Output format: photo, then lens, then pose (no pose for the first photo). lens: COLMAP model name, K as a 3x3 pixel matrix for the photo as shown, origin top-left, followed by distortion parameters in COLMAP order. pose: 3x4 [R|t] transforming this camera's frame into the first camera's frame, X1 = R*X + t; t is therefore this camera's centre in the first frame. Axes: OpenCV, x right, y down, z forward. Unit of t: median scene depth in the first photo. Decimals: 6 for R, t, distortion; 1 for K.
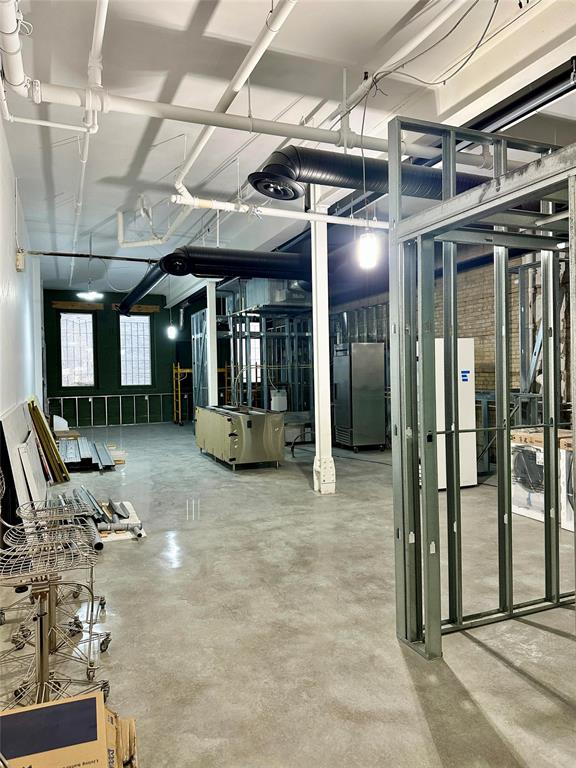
lens RADIAL K [[540.3, 0, 286.2], [0, 540.3, 381.0], [0, 0, 1]] dist [0.099101, -0.103529]
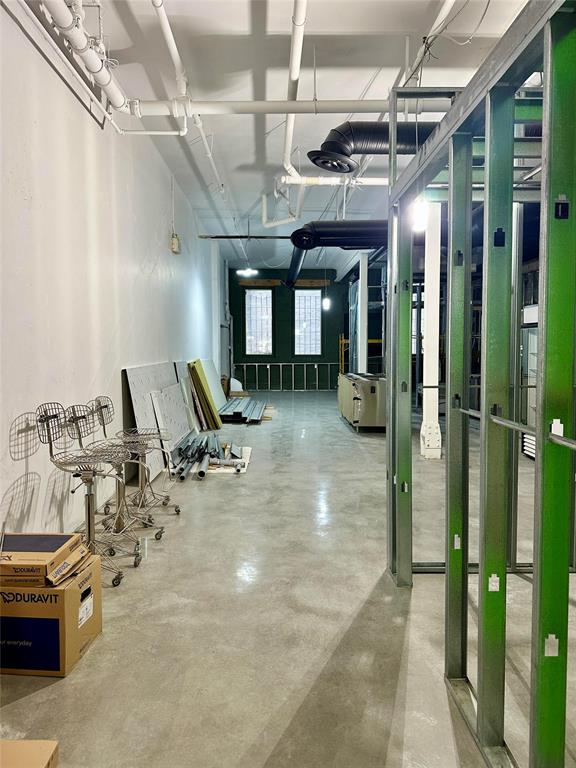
lens RADIAL K [[540.3, 0, 286.2], [0, 540.3, 381.0], [0, 0, 1]] dist [0.099101, -0.103529]
pose [[0.928960, 0.038581, -0.368165, 0.164708], [-0.021880, 0.998538, 0.049431, 0.015602], [0.369533, -0.037864, 0.928446, -0.035316]]
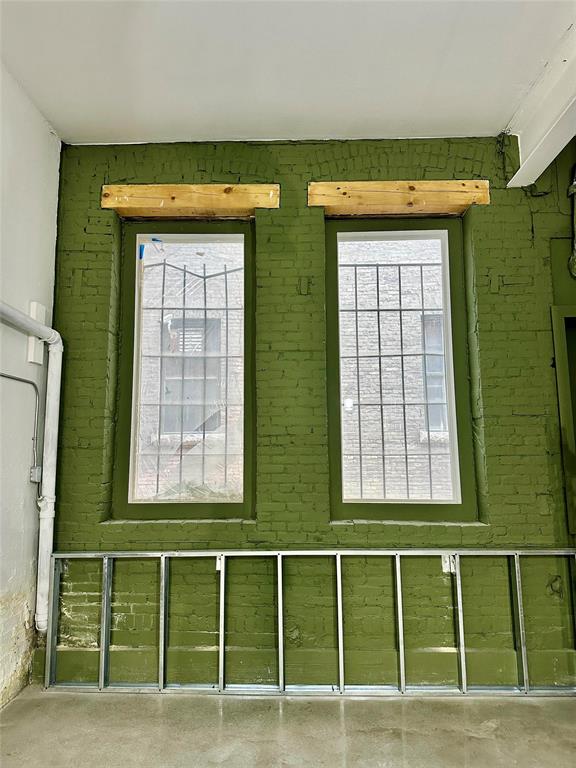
lens RADIAL K [[540.3, 0, 286.2], [0, 540.3, 381.0], [0, 0, 1]] dist [0.099101, -0.103529]
pose [[0.915332, -0.052770, -0.399227, -0.442161], [-0.017374, 0.985279, -0.170069, -0.007813], [0.402324, 0.162606, 0.900941, 1.493220]]
